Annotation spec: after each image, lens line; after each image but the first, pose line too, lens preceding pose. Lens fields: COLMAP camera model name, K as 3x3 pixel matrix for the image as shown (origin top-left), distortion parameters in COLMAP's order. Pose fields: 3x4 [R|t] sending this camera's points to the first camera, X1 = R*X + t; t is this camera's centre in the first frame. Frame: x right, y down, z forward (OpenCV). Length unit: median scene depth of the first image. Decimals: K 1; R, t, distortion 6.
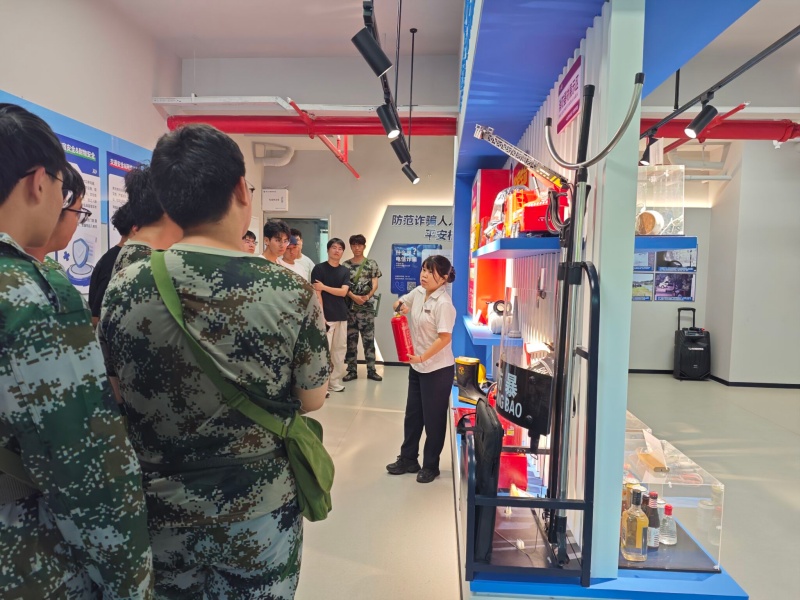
lens RADIAL K [[565.5, 0, 404.1], [0, 565.5, 312.5], [0, 0, 1]] dist [0.024633, -0.055864]
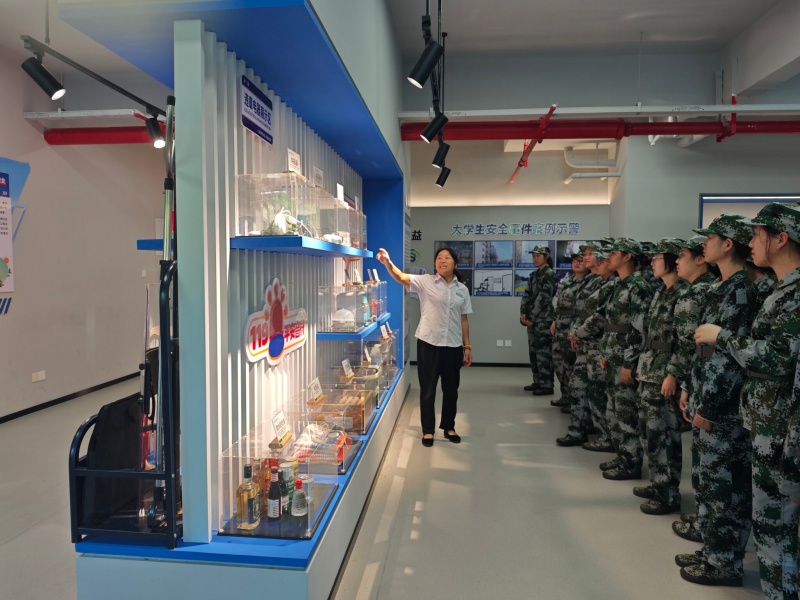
lens RADIAL K [[563.5, 0, 400.0], [0, 563.5, 300.0], [0, 0, 1]] dist [0.047689, -0.099828]
pose [[0.999404, -0.013393, -0.031802, 0.458532], [0.012614, 0.999619, -0.024563, 0.016894], [0.032119, 0.024147, 0.999192, -0.057067]]
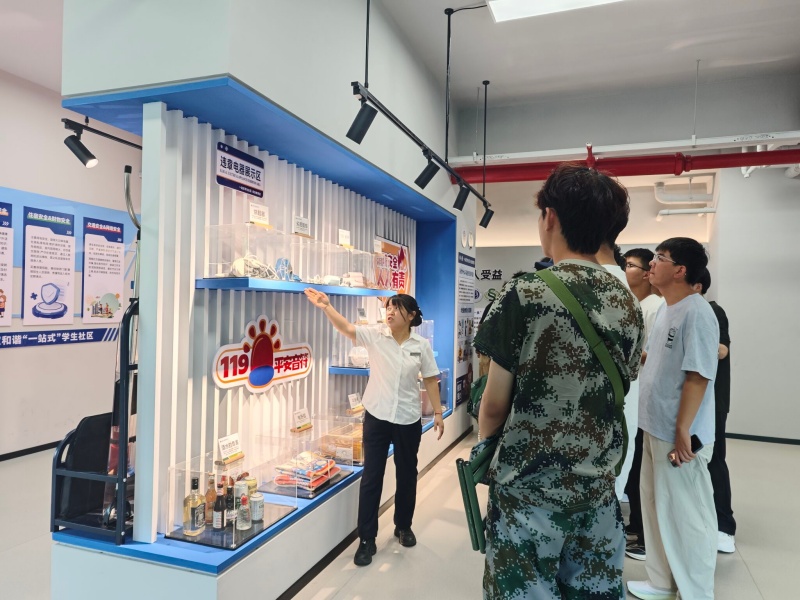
lens RADIAL K [[568.3, 0, 400.0], [0, 568.3, 300.0], [0, 0, 1]] dist [0.018249, 0.003681]
pose [[0.961141, -0.004466, -0.276023, 0.734802], [-0.021965, 0.995462, -0.092592, 0.019806], [0.275184, 0.095057, 0.956681, -0.071186]]
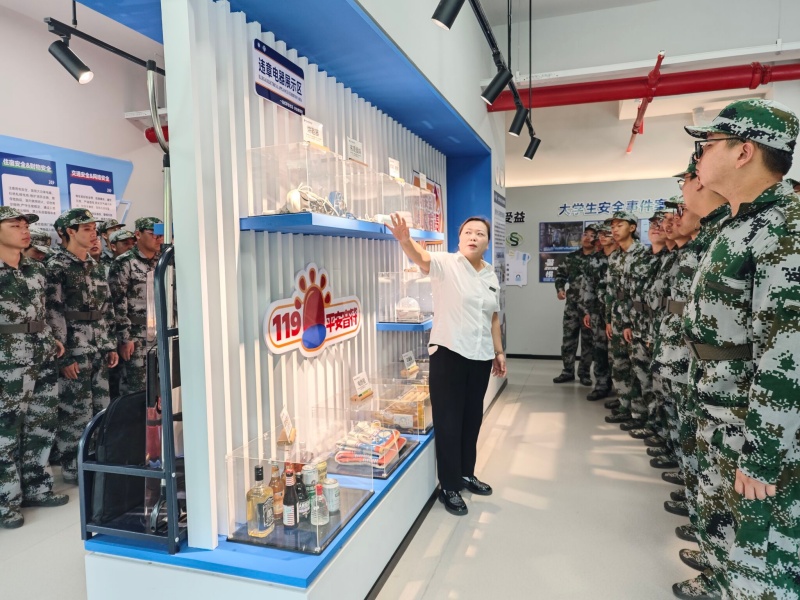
lens RADIAL K [[570.9, 0, 400.0], [0, 570.9, 300.0], [0, 0, 1]] dist [0.012674, 0.011097]
pose [[0.967994, -0.020431, -0.250141, 0.560970], [0.018150, 0.999770, -0.011425, 0.023587], [0.250317, 0.006520, 0.968142, 0.051047]]
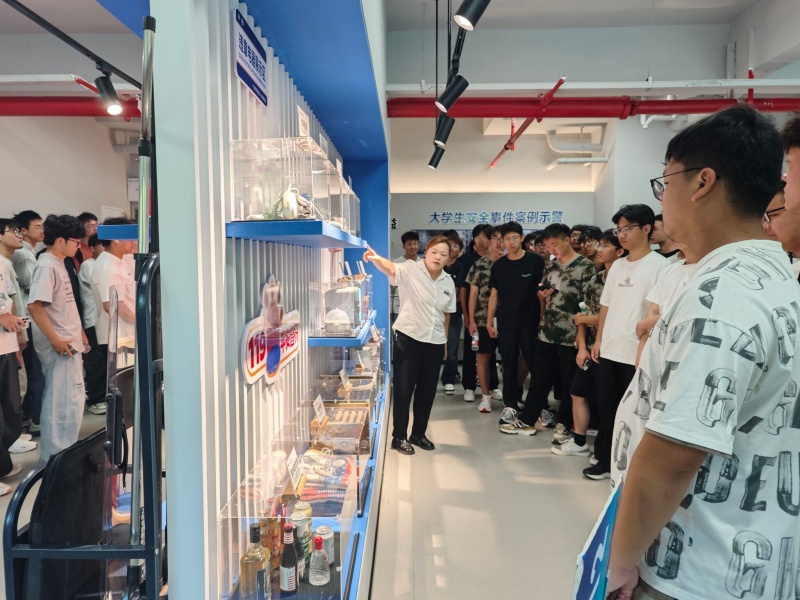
lens RADIAL K [[571.4, 0, 393.4], [0, 571.4, 295.5], [0, 0, 1]] dist [0.011830, 0.002872]
pose [[0.998825, -0.024249, 0.041970, 0.360801], [0.024931, 0.999564, -0.015815, 0.000233], [-0.041568, 0.016842, 0.998994, 0.094002]]
